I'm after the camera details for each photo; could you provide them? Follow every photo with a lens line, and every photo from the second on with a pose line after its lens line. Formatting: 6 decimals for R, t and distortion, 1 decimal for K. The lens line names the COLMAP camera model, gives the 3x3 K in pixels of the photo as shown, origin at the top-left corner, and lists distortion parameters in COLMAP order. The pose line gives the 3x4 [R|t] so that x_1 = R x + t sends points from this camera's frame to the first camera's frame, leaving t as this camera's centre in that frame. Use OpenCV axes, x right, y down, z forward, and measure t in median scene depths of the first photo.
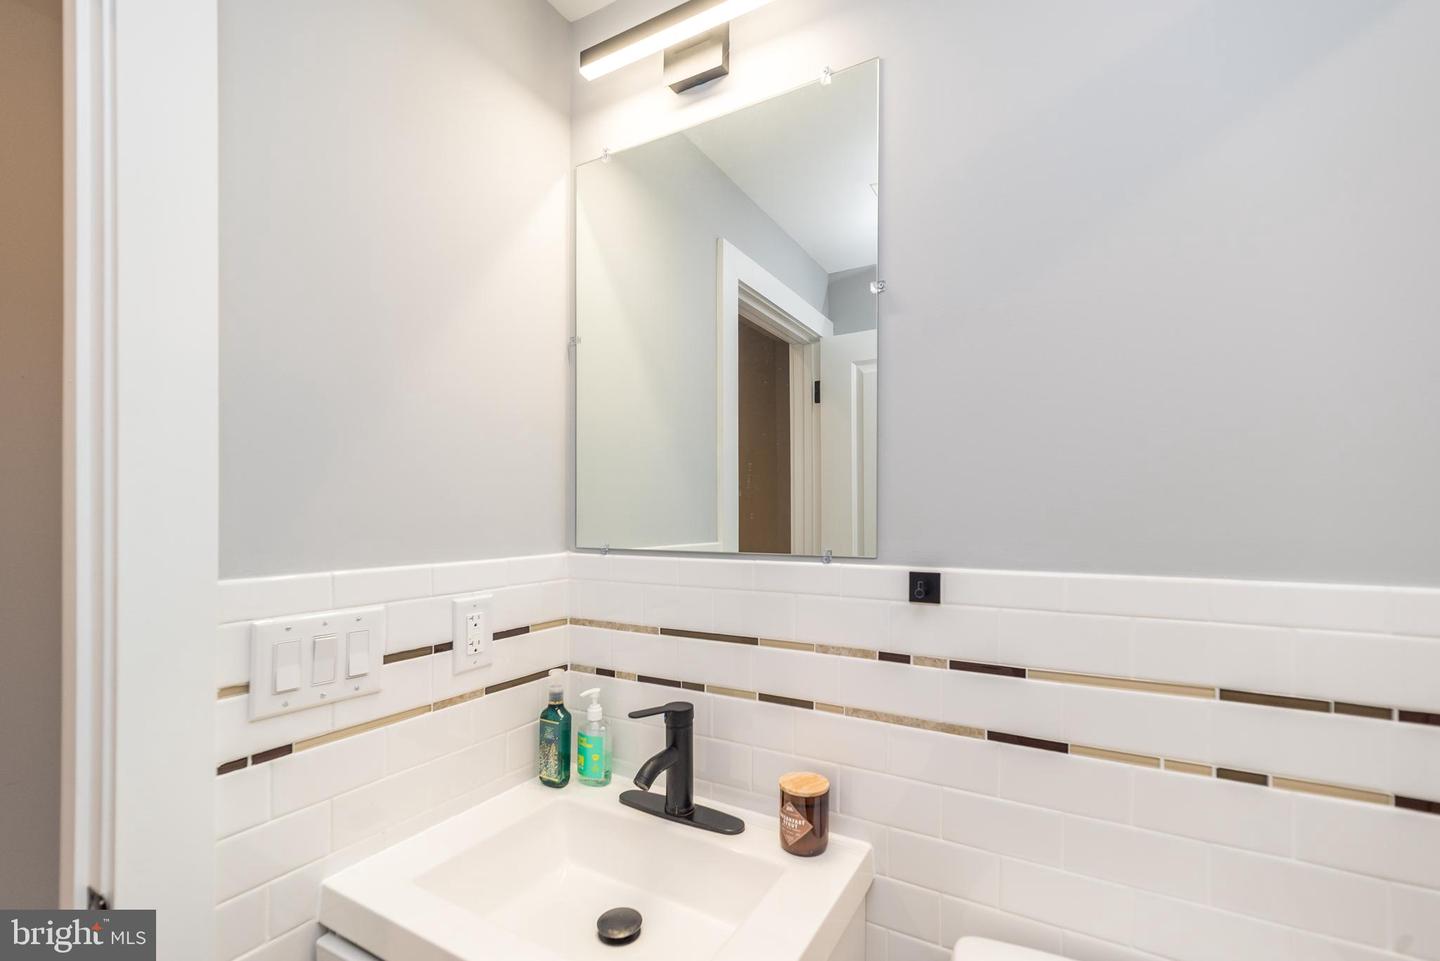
lens RADIAL K [[633.2, 0, 722.3], [0, 633.2, 504.3], [0, 0, 1]] dist [0.018077, 0.000008]
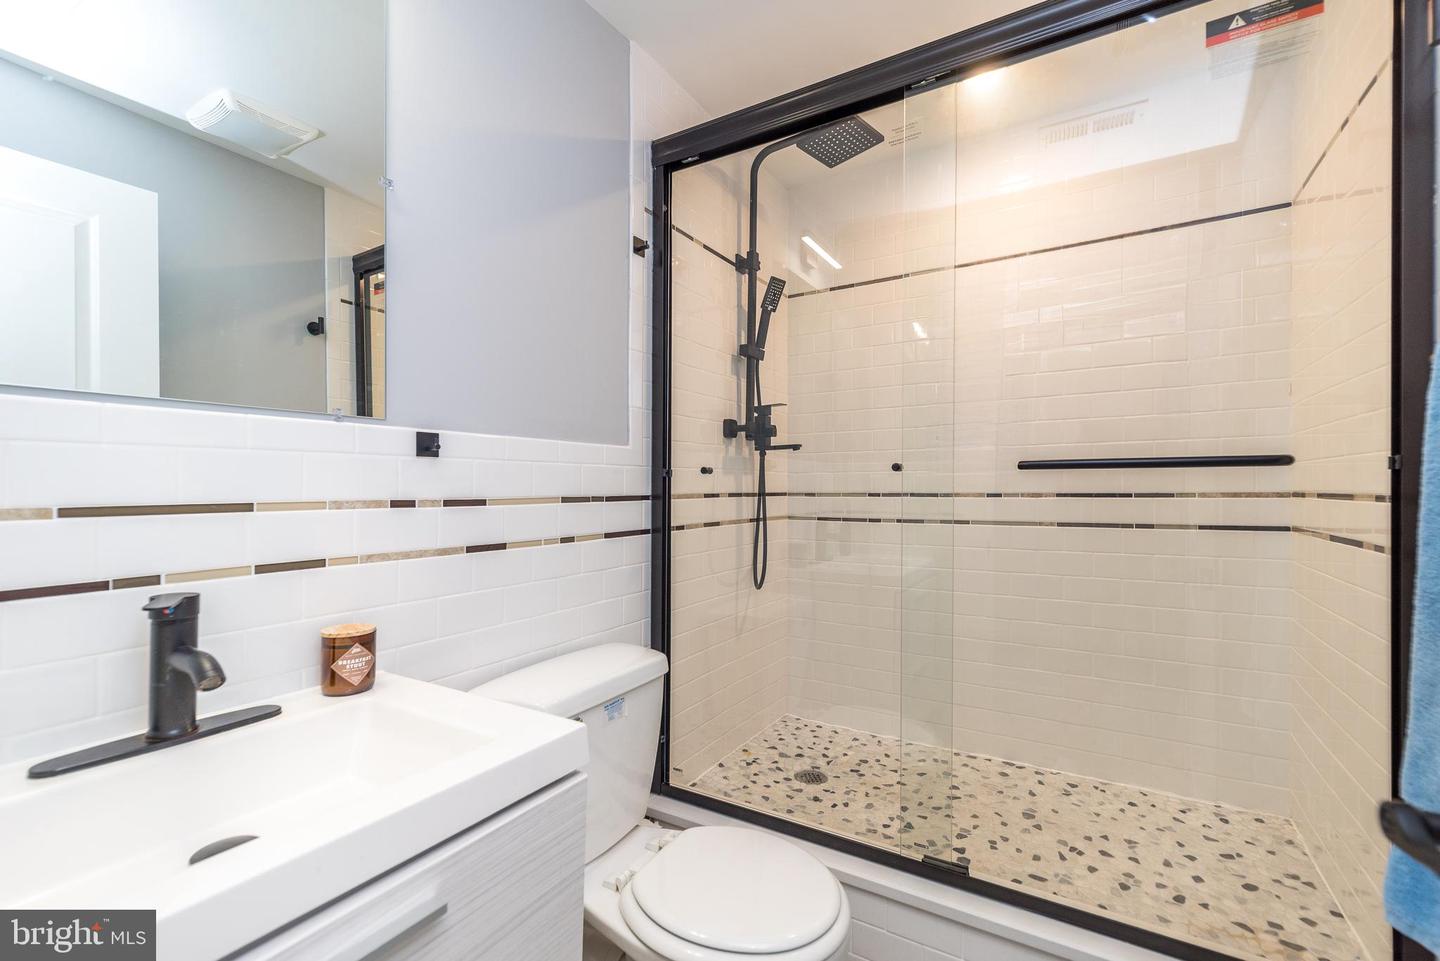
lens RADIAL K [[628.4, 0, 720.0], [0, 628.4, 480.5], [0, 0, 1]] dist [-0.000129, -0.000030]
pose [[0.041930, 0.011111, 0.999059, -0.886817], [-0.011395, 0.999878, -0.010642, 0.205974], [-0.999056, -0.010938, 0.042051, 0.364519]]
